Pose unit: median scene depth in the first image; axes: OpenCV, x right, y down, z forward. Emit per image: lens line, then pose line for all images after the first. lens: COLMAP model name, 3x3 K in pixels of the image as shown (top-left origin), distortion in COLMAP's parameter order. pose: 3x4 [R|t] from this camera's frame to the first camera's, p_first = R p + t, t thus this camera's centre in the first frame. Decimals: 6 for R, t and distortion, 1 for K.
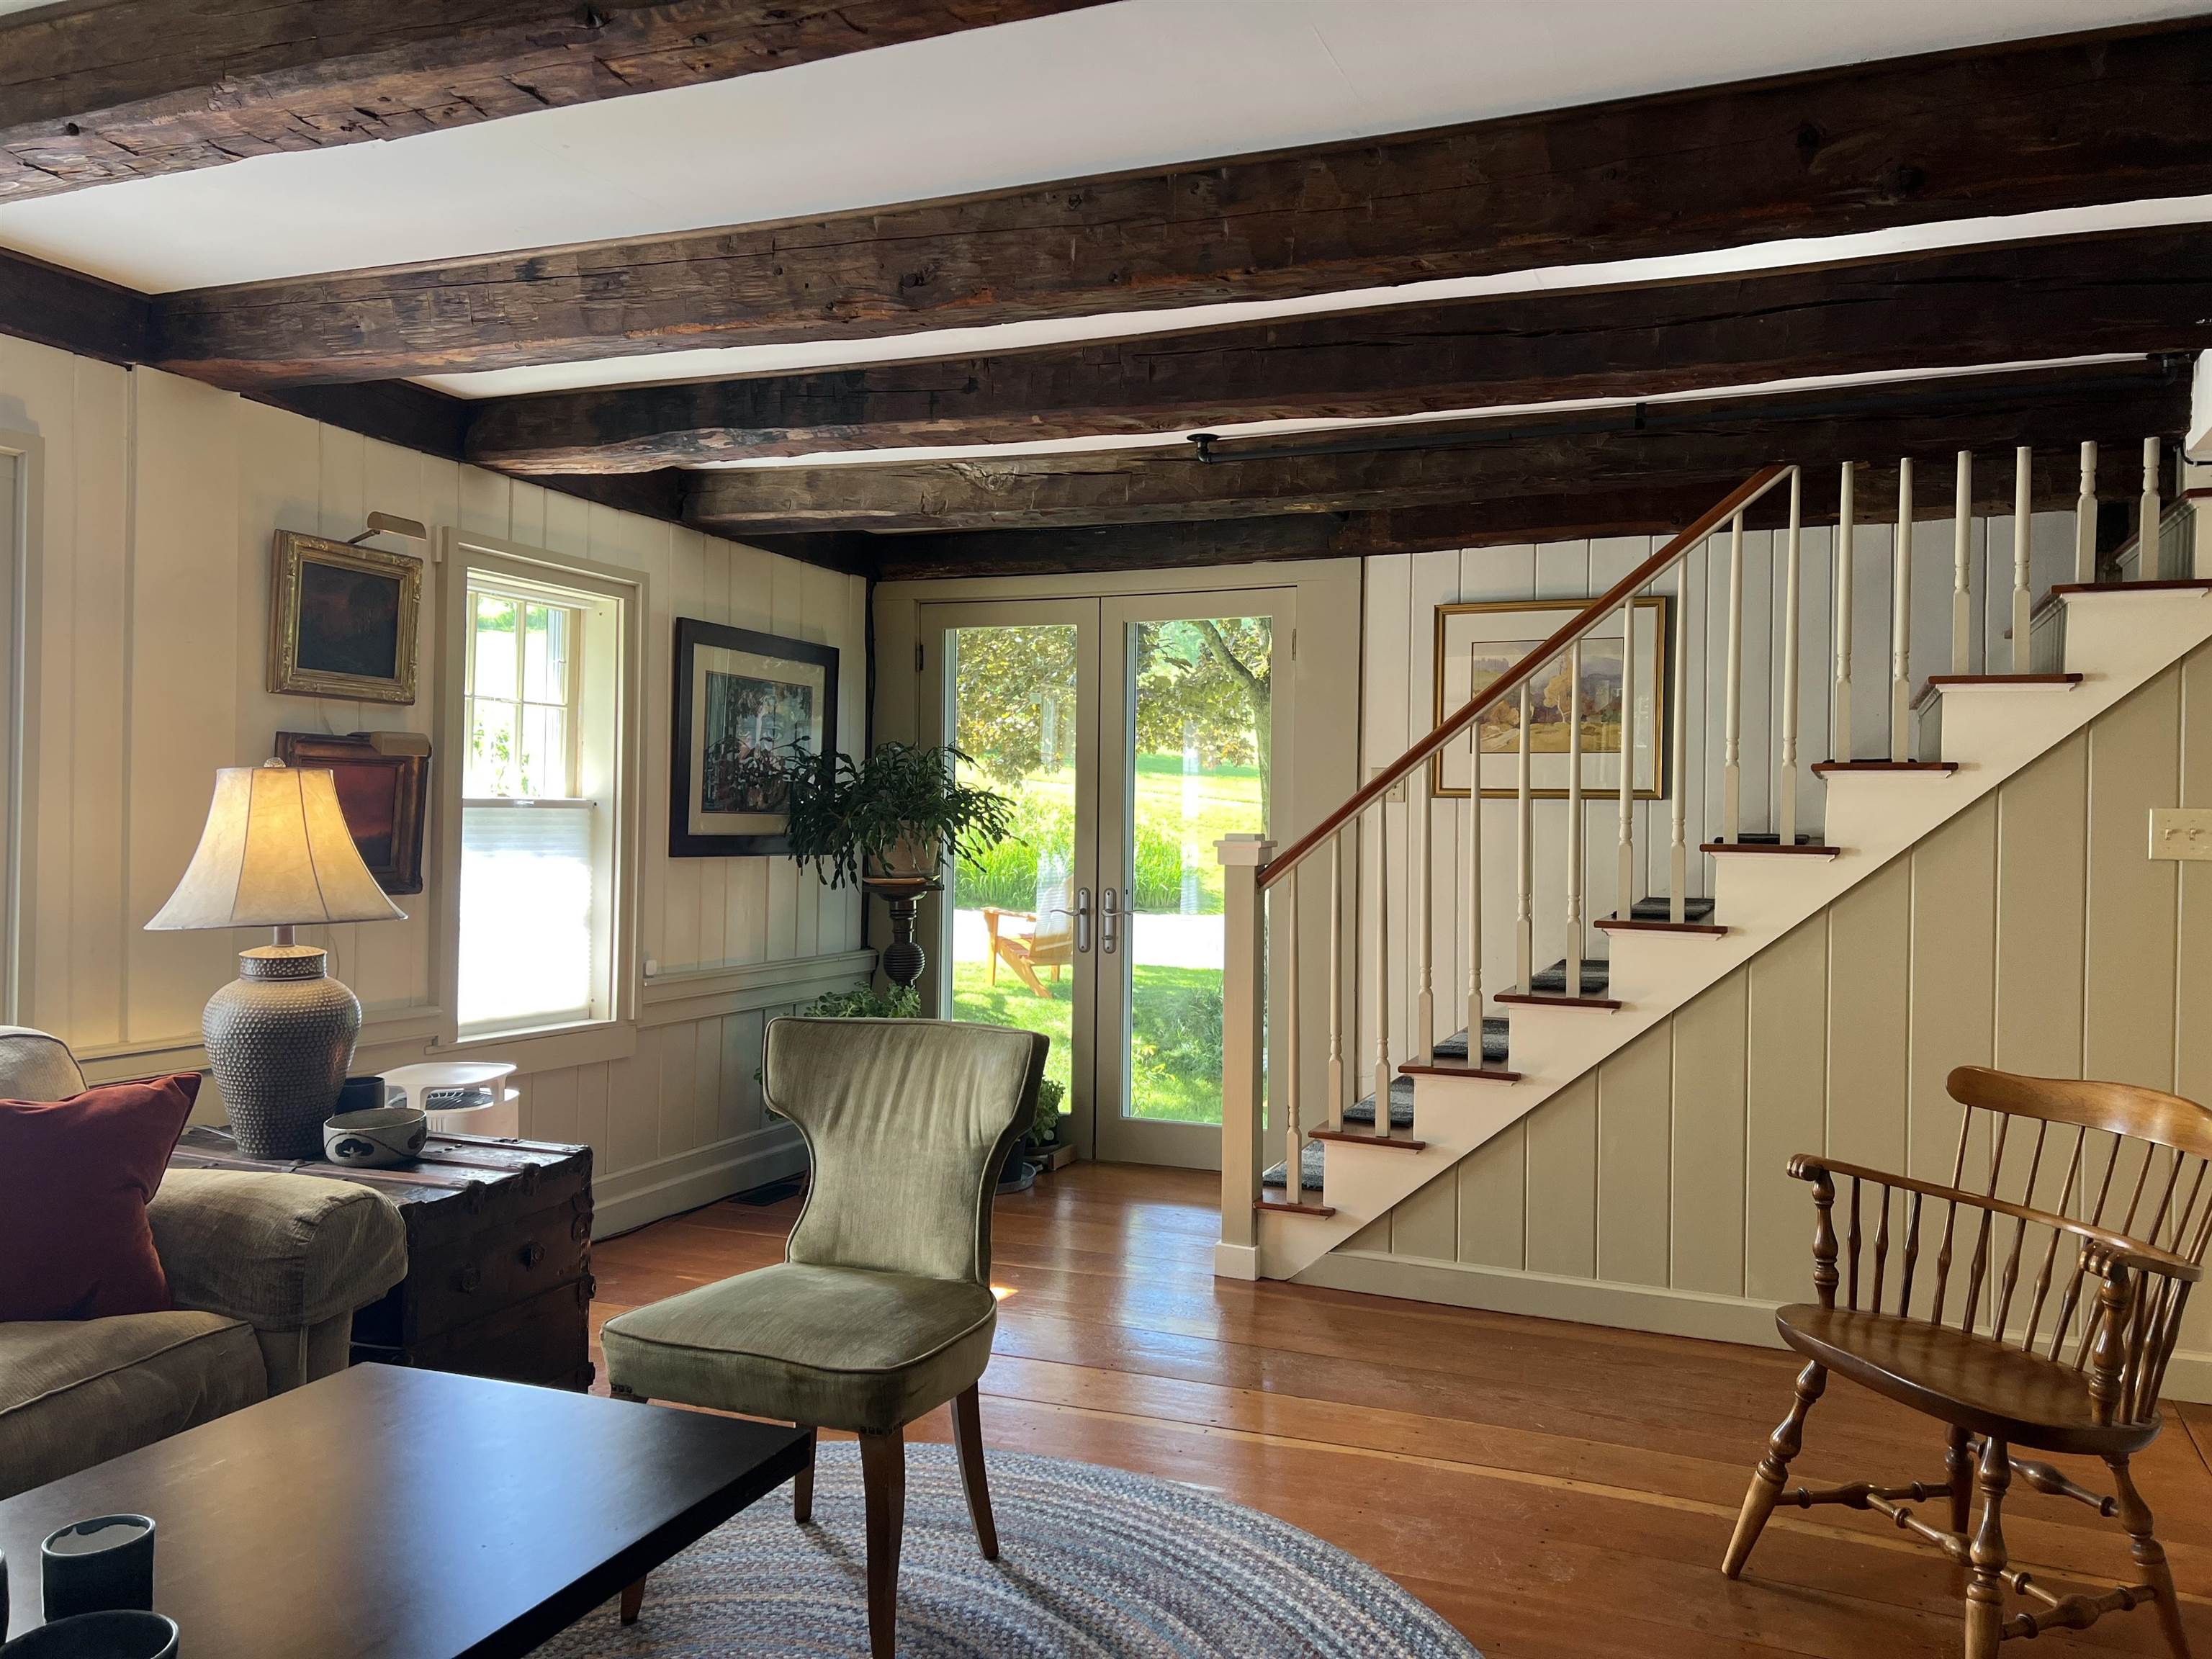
lens RADIAL K [[1672.2, 0, 1115.0], [0, 1672.2, 833.5], [0, 0, 1]] dist [0.078418, -0.042070]
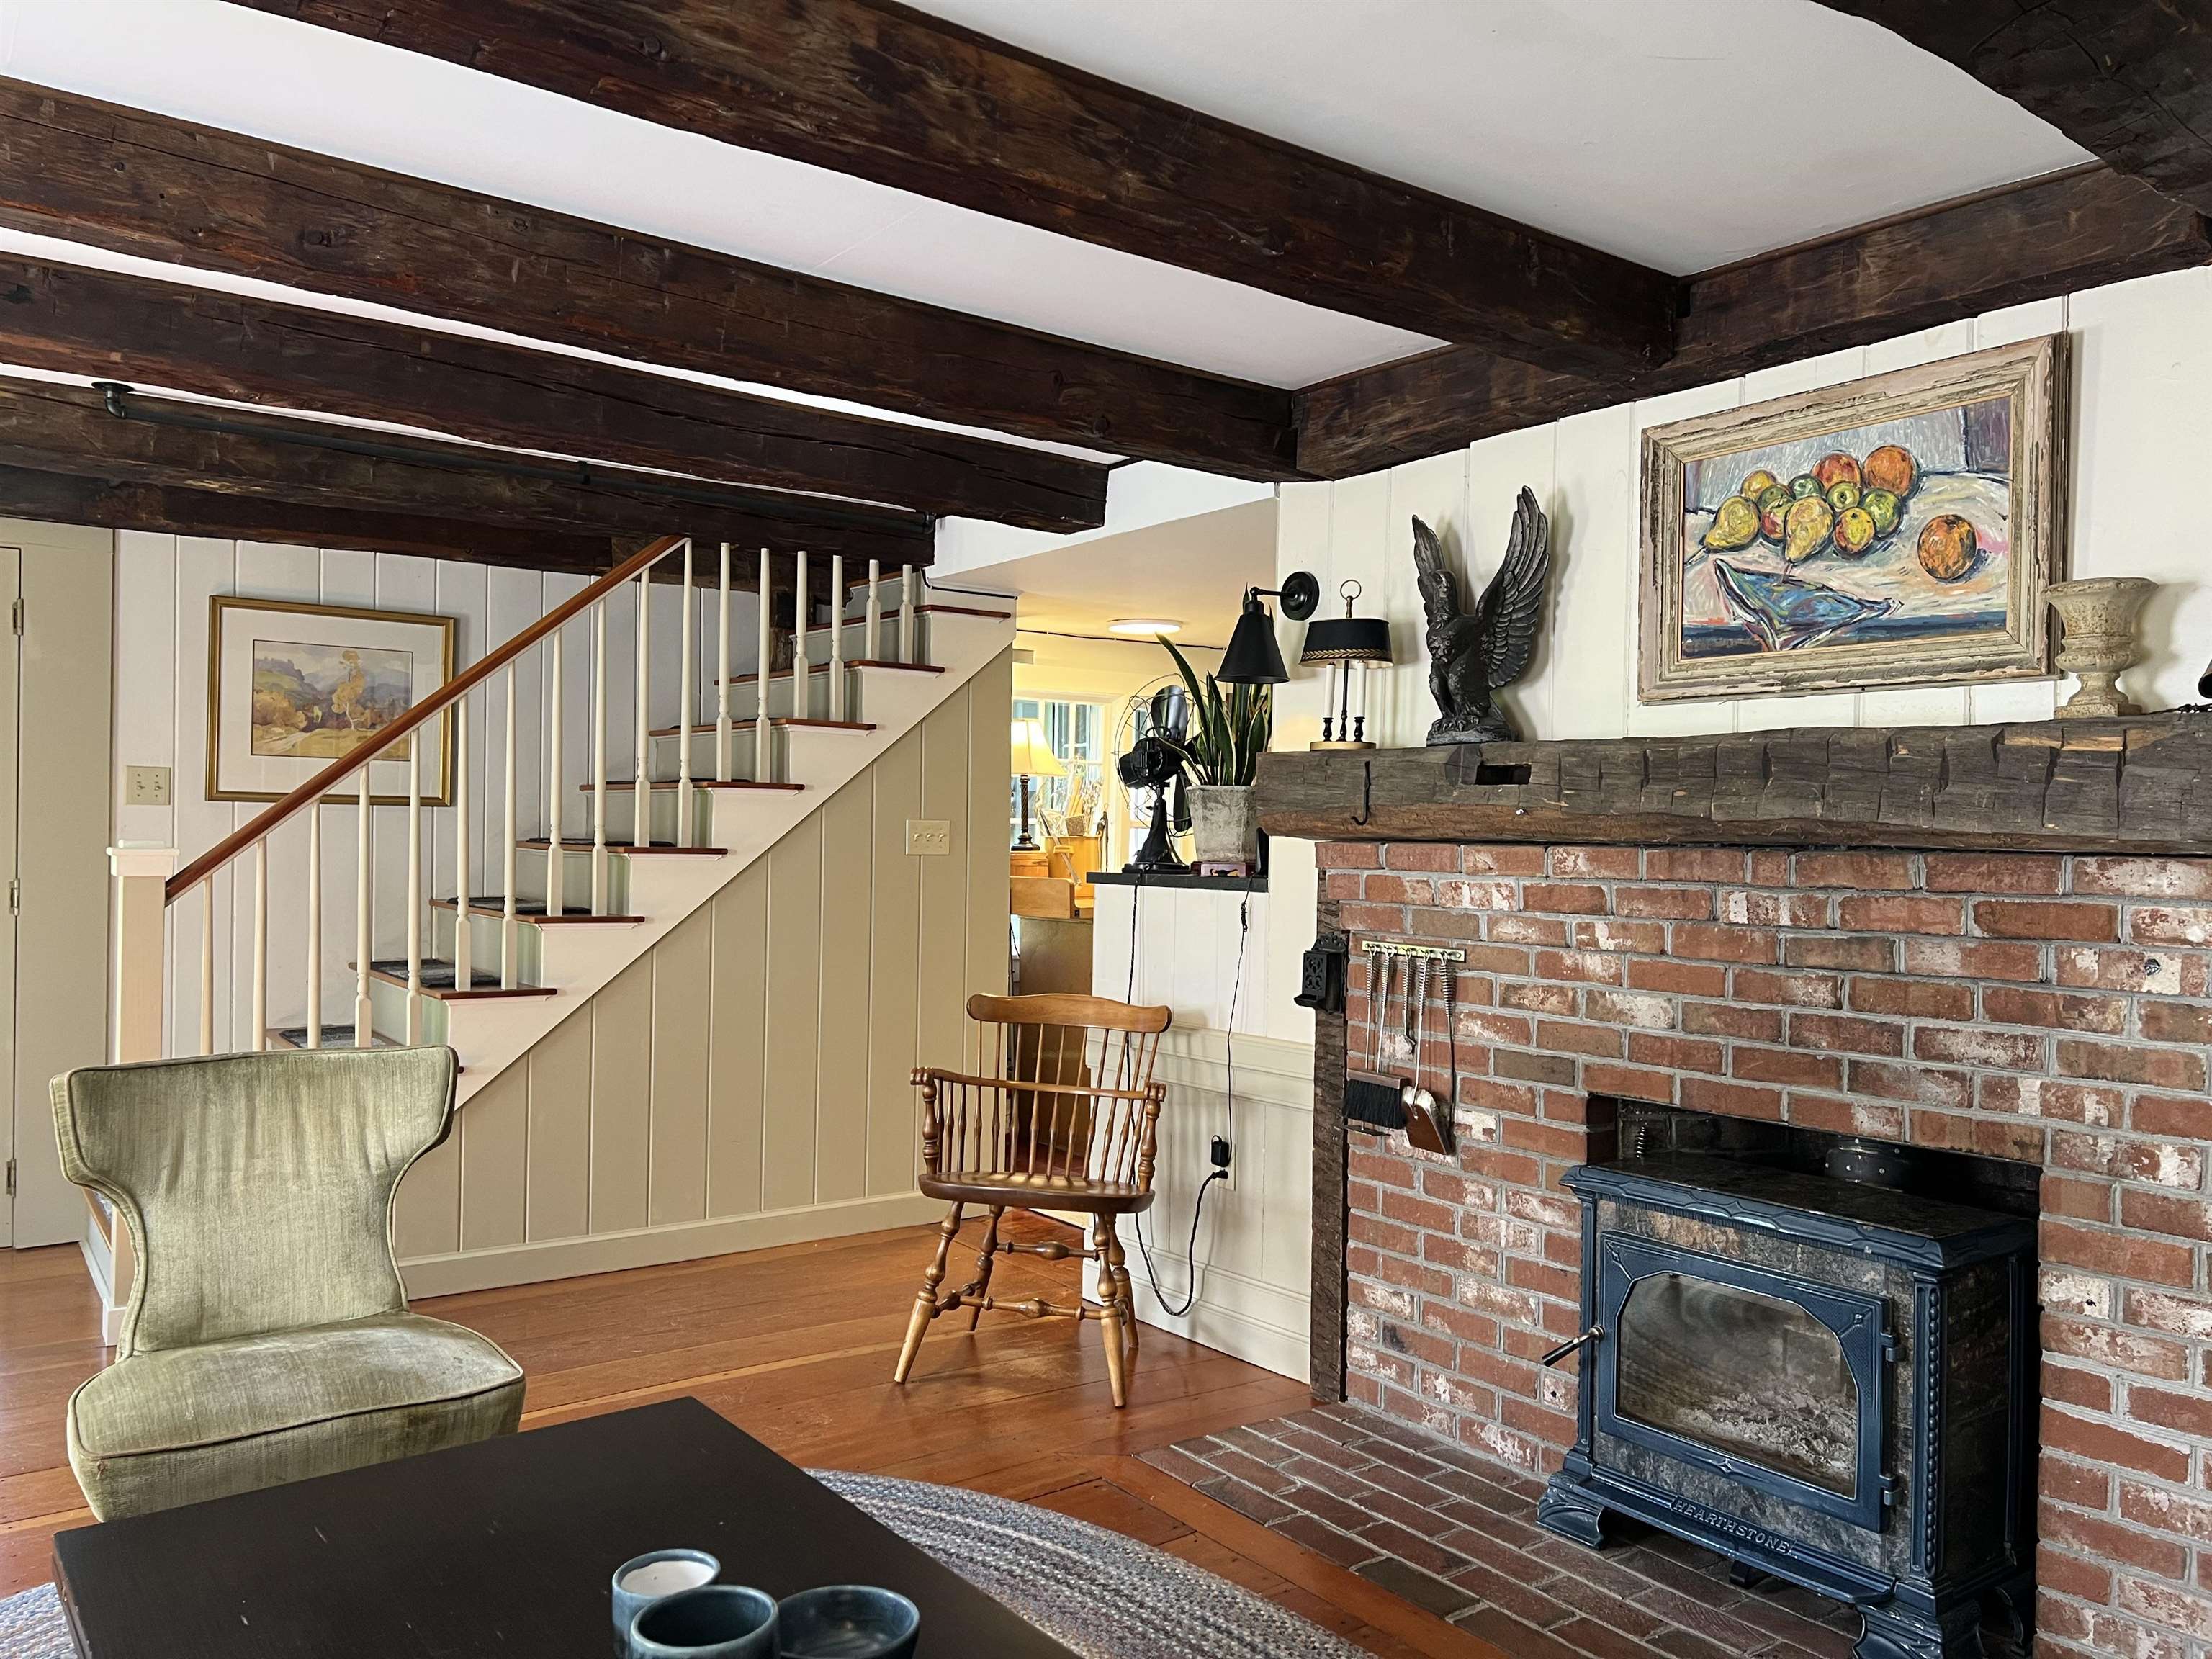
lens RADIAL K [[1672.2, 0, 1099.6], [0, 1672.2, 833.5], [0, 0, 1]] dist [0.078418, -0.042070]
pose [[0.520058, -0.001880, 0.854129, -0.547031], [0.003340, 0.999994, 0.000168, -0.002426], [-0.854124, 0.002765, 0.520061, 0.123671]]
